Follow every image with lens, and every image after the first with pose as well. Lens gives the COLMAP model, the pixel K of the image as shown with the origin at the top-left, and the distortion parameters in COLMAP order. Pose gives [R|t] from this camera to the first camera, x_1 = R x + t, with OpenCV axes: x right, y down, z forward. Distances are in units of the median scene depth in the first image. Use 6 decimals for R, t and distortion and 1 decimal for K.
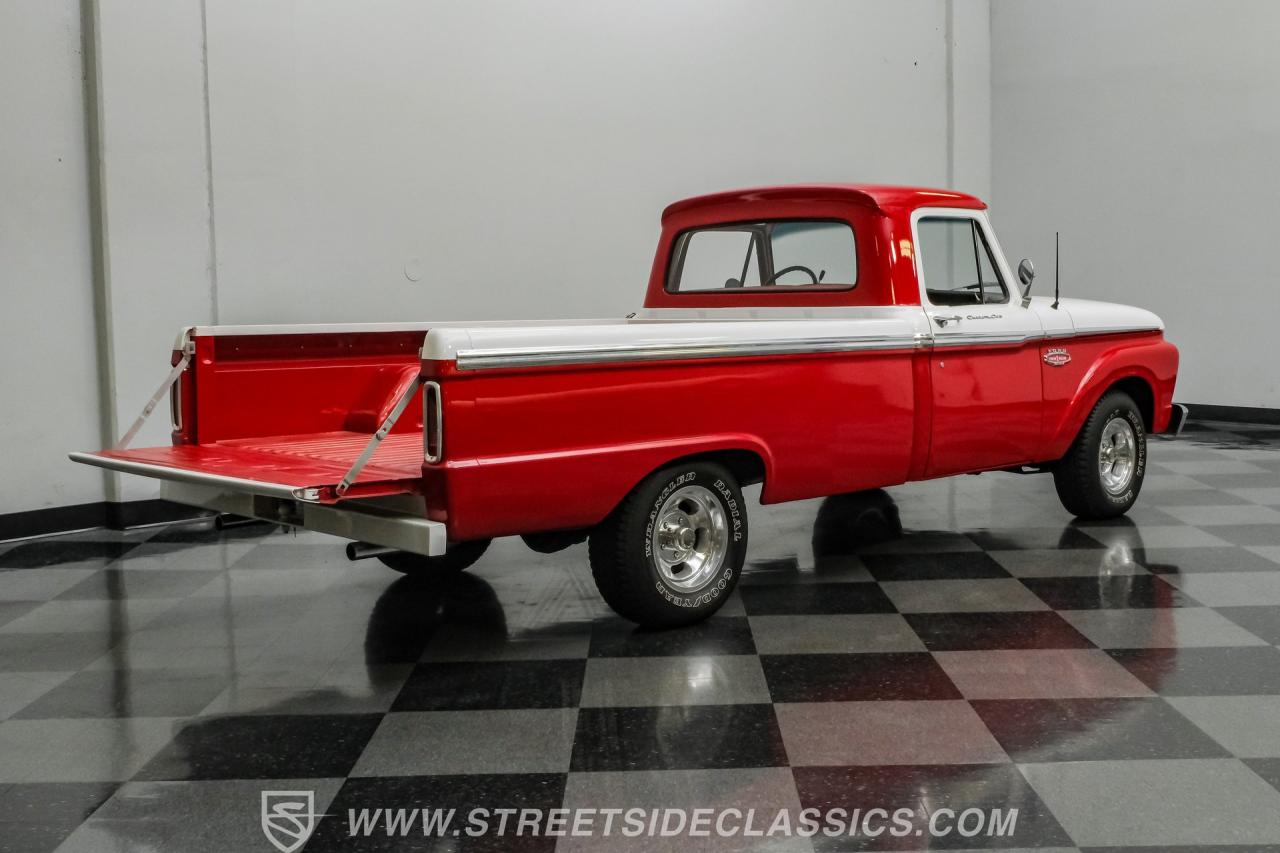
lens RADIAL K [[1491.7, 0, 609.4], [0, 1491.7, 420.9], [0, 0, 1]] dist [-0.010677, 0.004036]
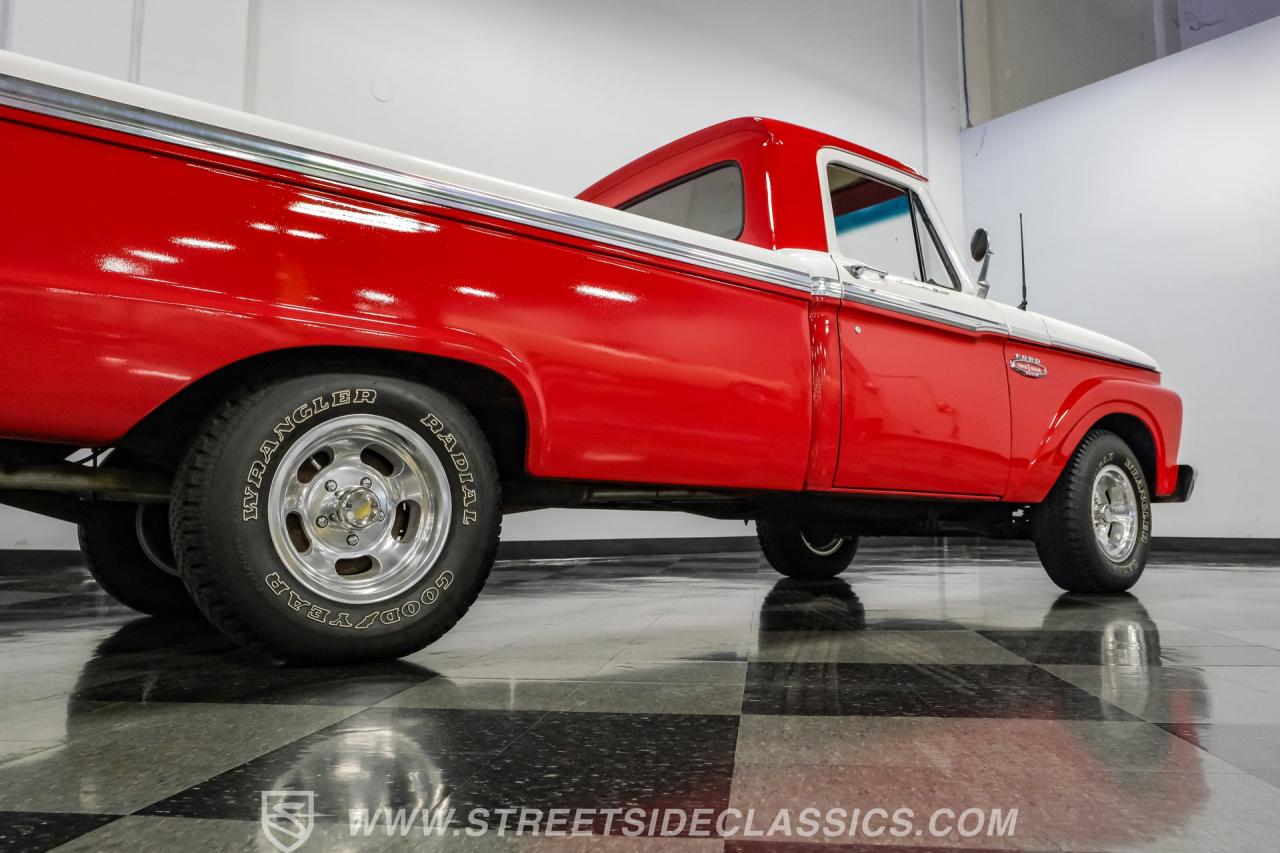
lens RADIAL K [[955.3, 0, 640.0], [0, 955.3, 426.5], [0, 0, 1]] dist [-0.019831, -0.000392]
pose [[0.994189, 0.007269, -0.107407, 0.158278], [-0.028489, 0.979913, -0.197379, 0.094165], [0.103815, 0.199292, 0.974426, 0.520191]]
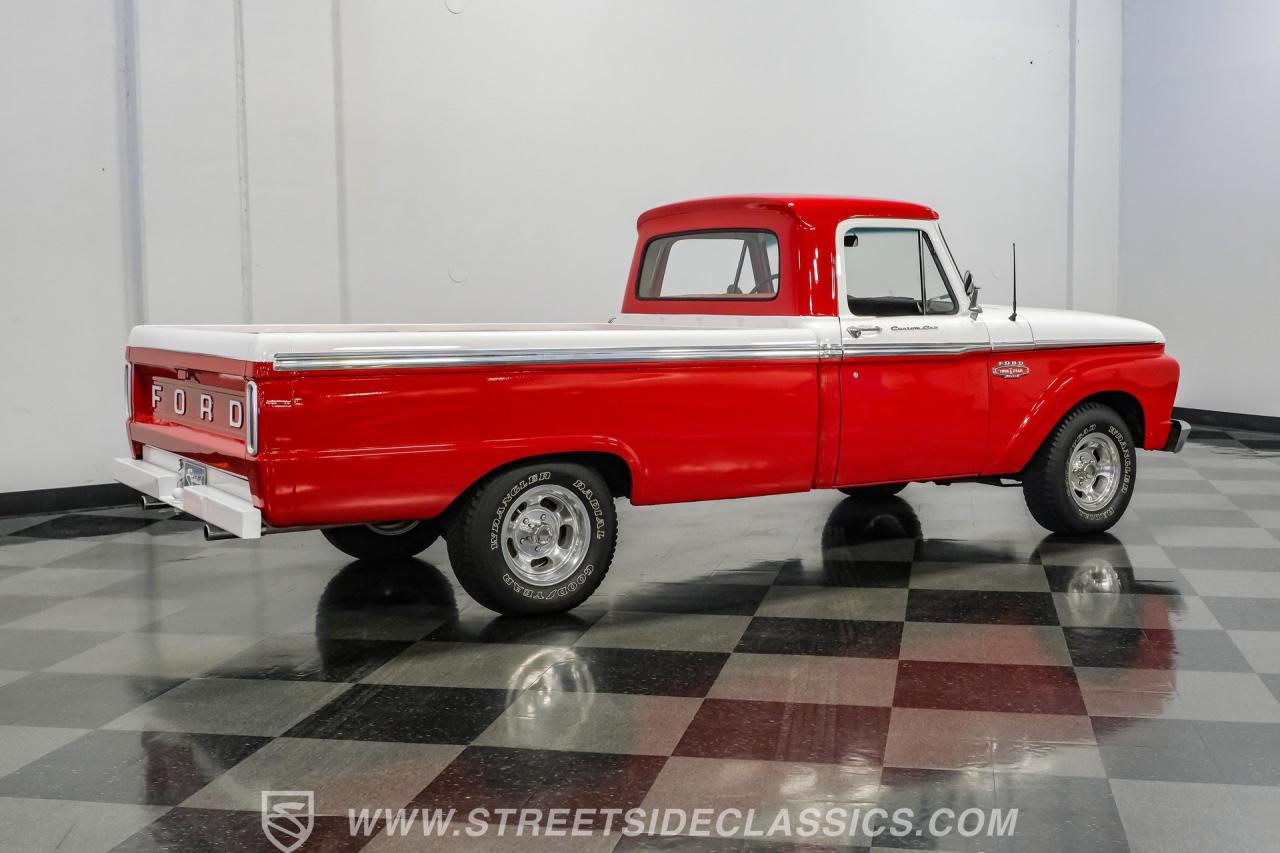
lens RADIAL K [[1511.6, 0, 640.0], [0, 1511.6, 426.5], [0, 0, 1]] dist [0.002823, 0.000151]
pose [[0.983329, 0.029620, -0.179407, 0.247463], [-0.028409, 0.999553, 0.009315, -0.007637], [0.179603, -0.004062, 0.983731, -0.032537]]
